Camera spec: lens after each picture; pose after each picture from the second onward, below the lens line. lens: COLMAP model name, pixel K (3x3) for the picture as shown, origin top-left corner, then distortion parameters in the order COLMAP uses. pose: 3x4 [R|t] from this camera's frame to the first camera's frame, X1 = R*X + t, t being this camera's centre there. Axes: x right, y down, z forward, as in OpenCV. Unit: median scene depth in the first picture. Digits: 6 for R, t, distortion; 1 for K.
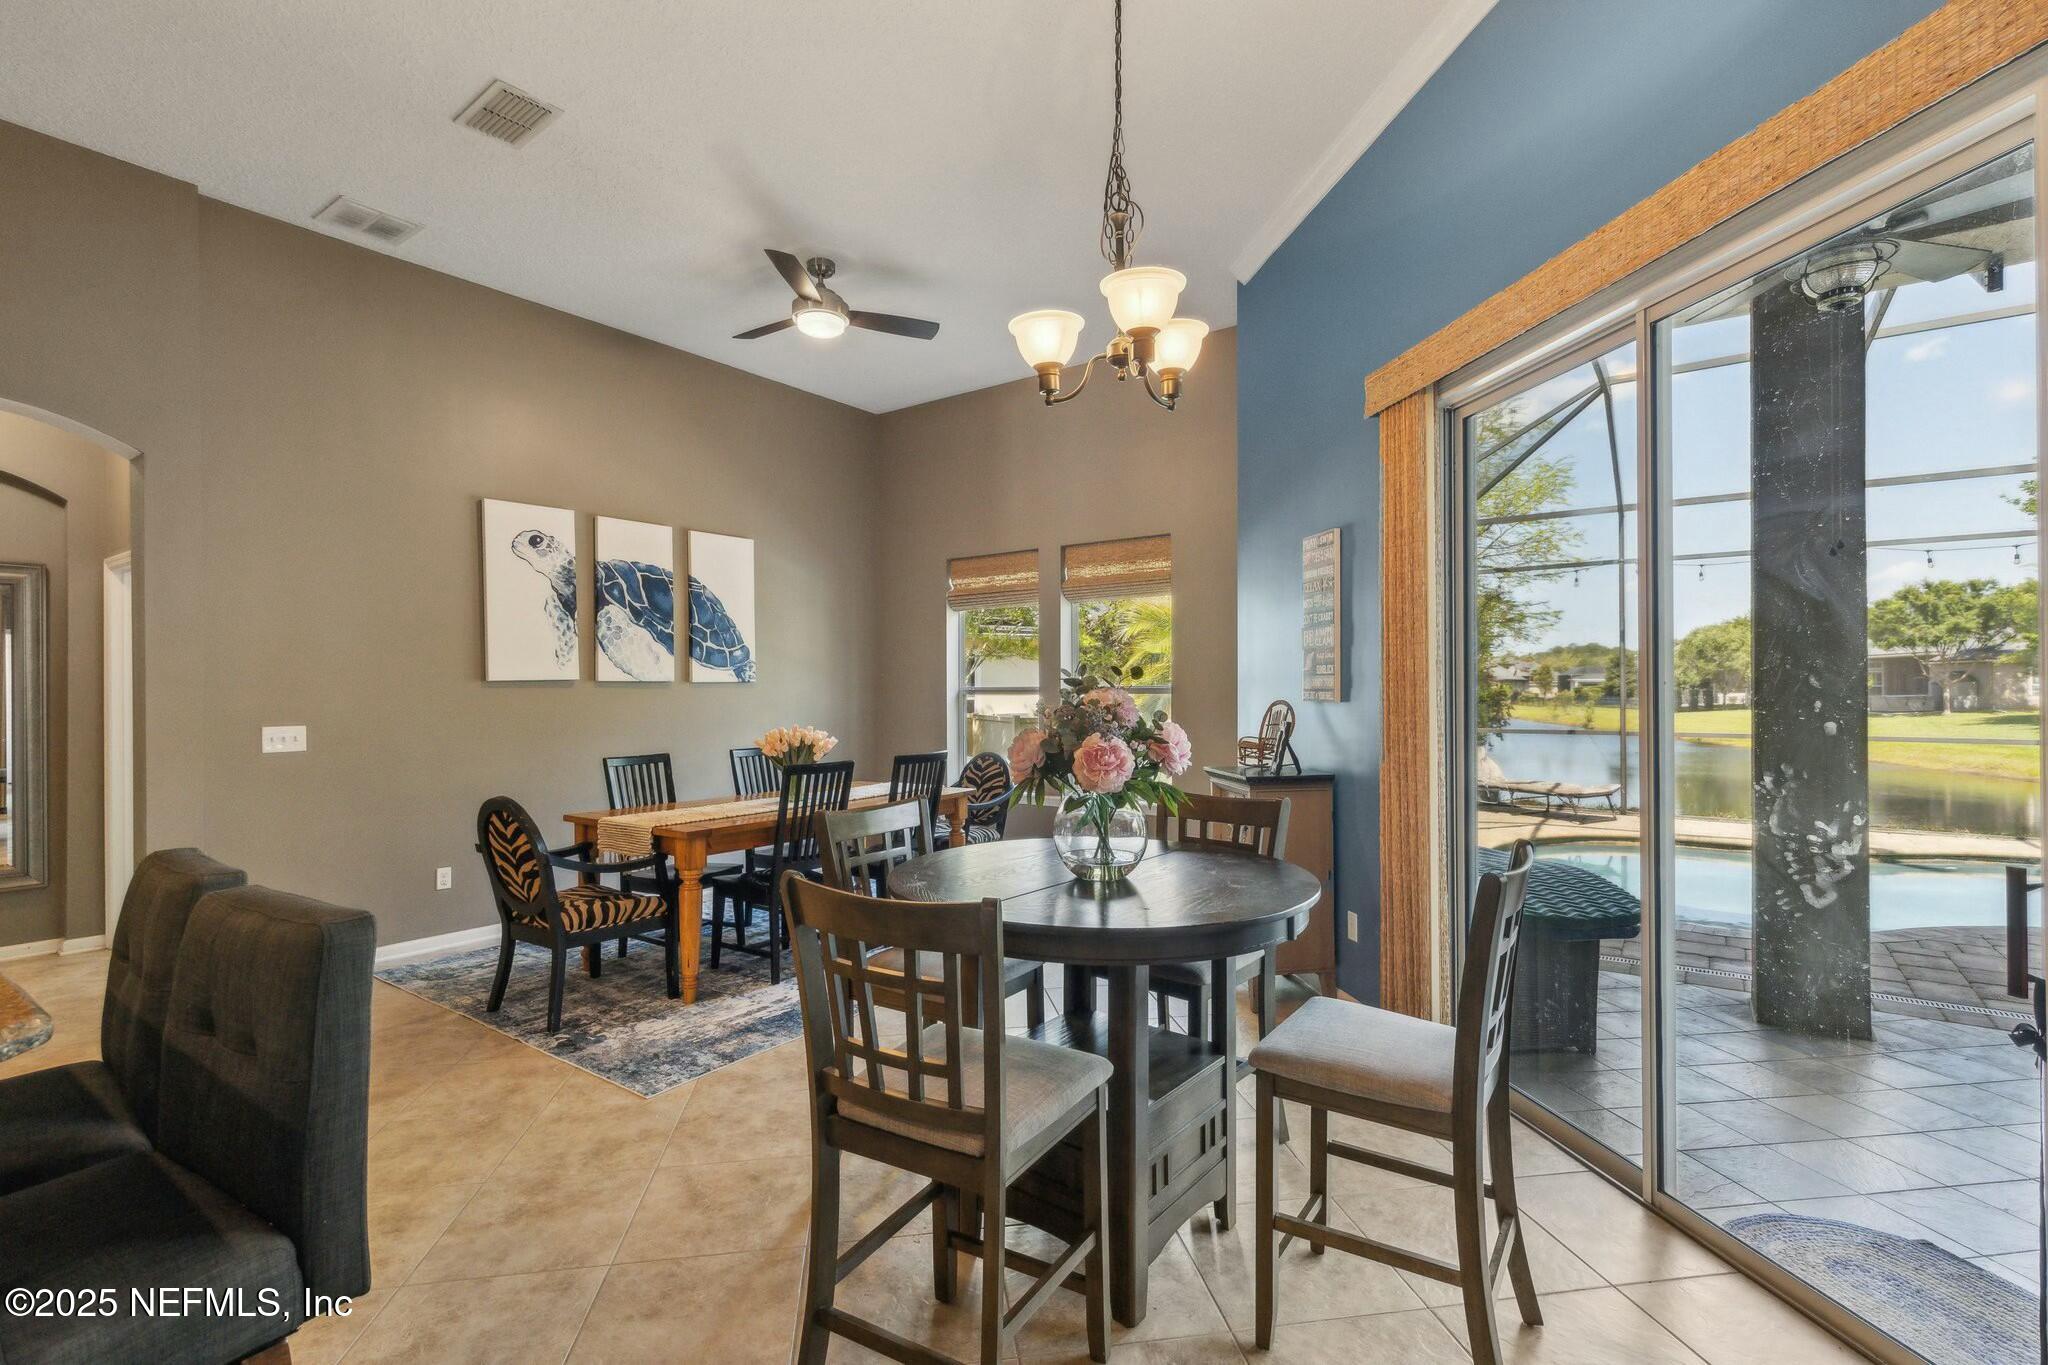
lens RADIAL K [[928.7, 0, 1015.9], [0, 928.7, 683.0], [0, 0, 1]] dist [0.004539, -0.000961]
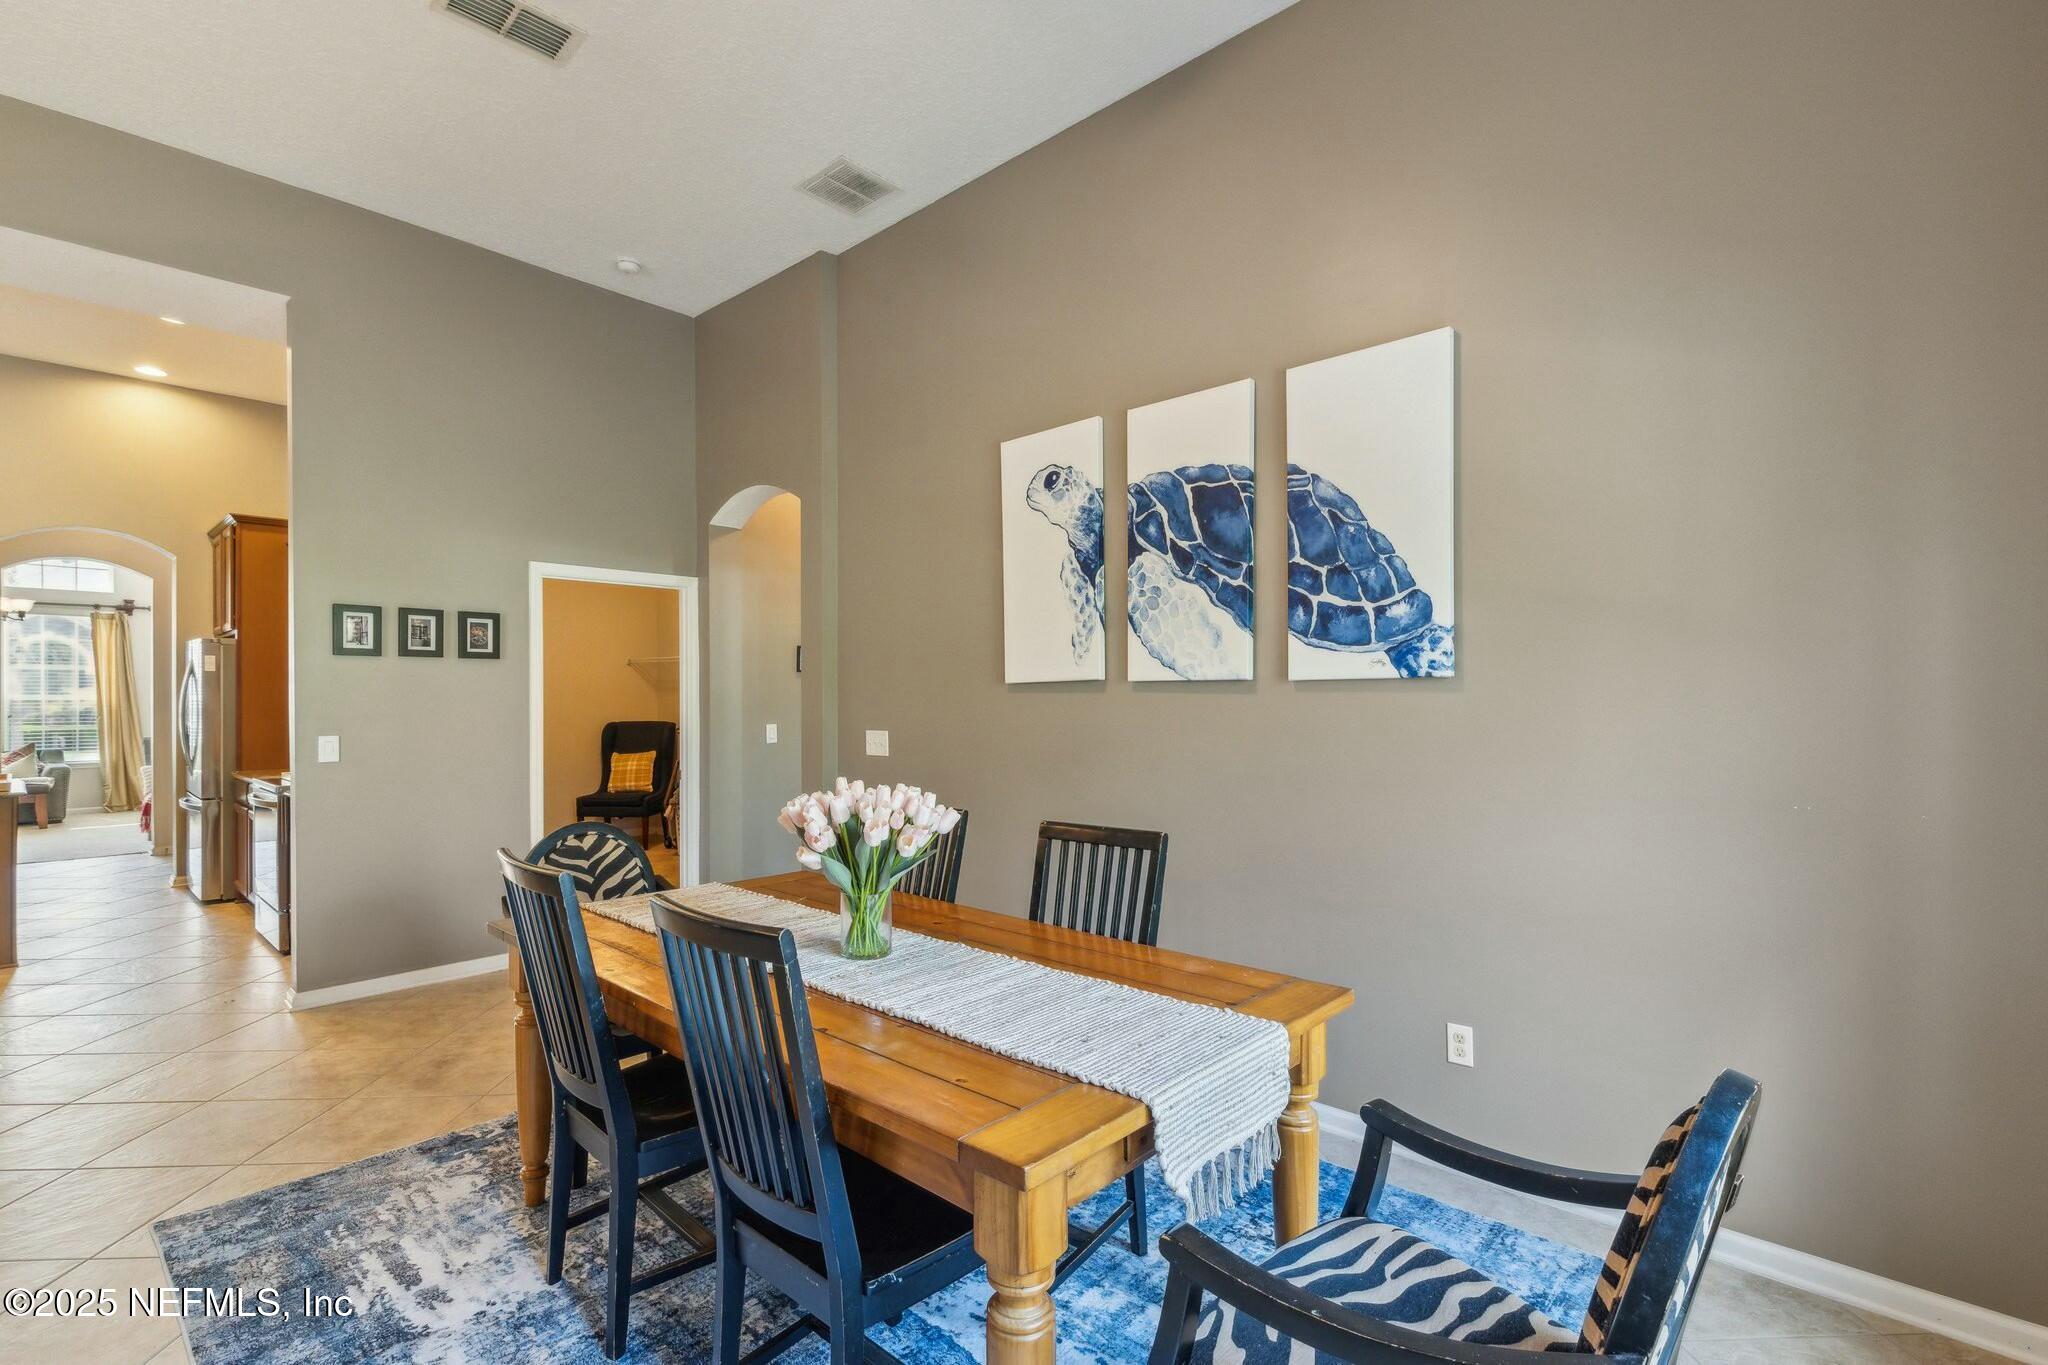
lens RADIAL K [[928.7, 0, 1033.0], [0, 928.7, 701.0], [0, 0, 1]] dist [0.004539, -0.000961]
pose [[-0.094182, 0.007631, -0.995526, 0.169335], [0.007950, 0.999945, 0.006913, 0.006388], [0.995523, -0.007263, -0.094238, 1.019109]]
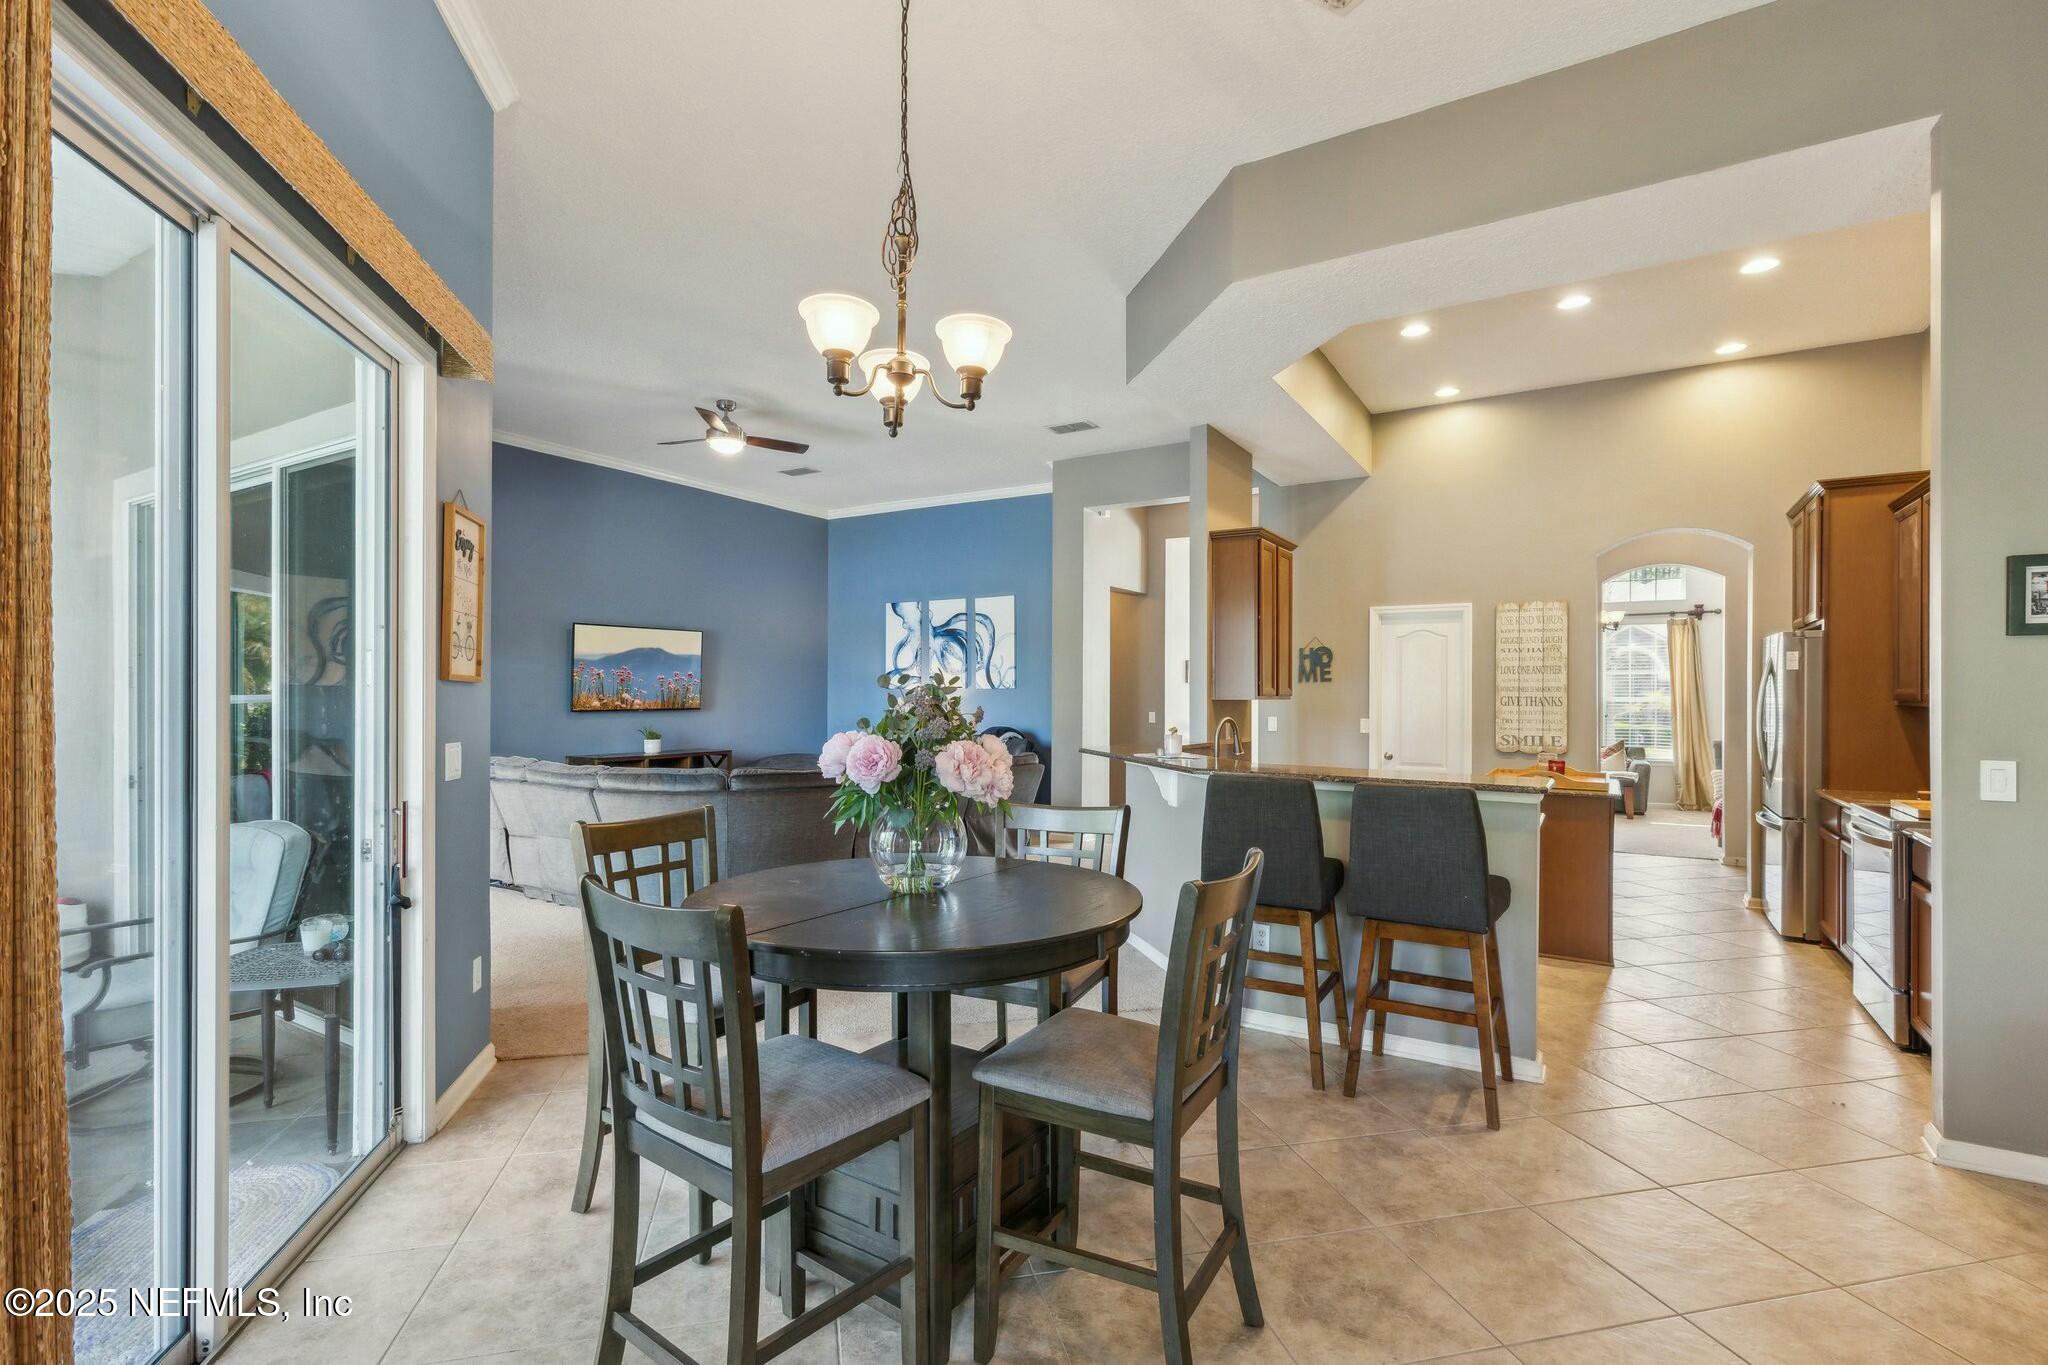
lens RADIAL K [[928.7, 0, 1032.7], [0, 928.7, 693.3], [0, 0, 1]] dist [0.004539, -0.000961]
pose [[-0.995715, -0.000670, -0.092468, 0.018224], [0.000325, 0.999942, -0.010742, 0.004750], [0.092470, -0.010726, -0.995658, 0.813356]]
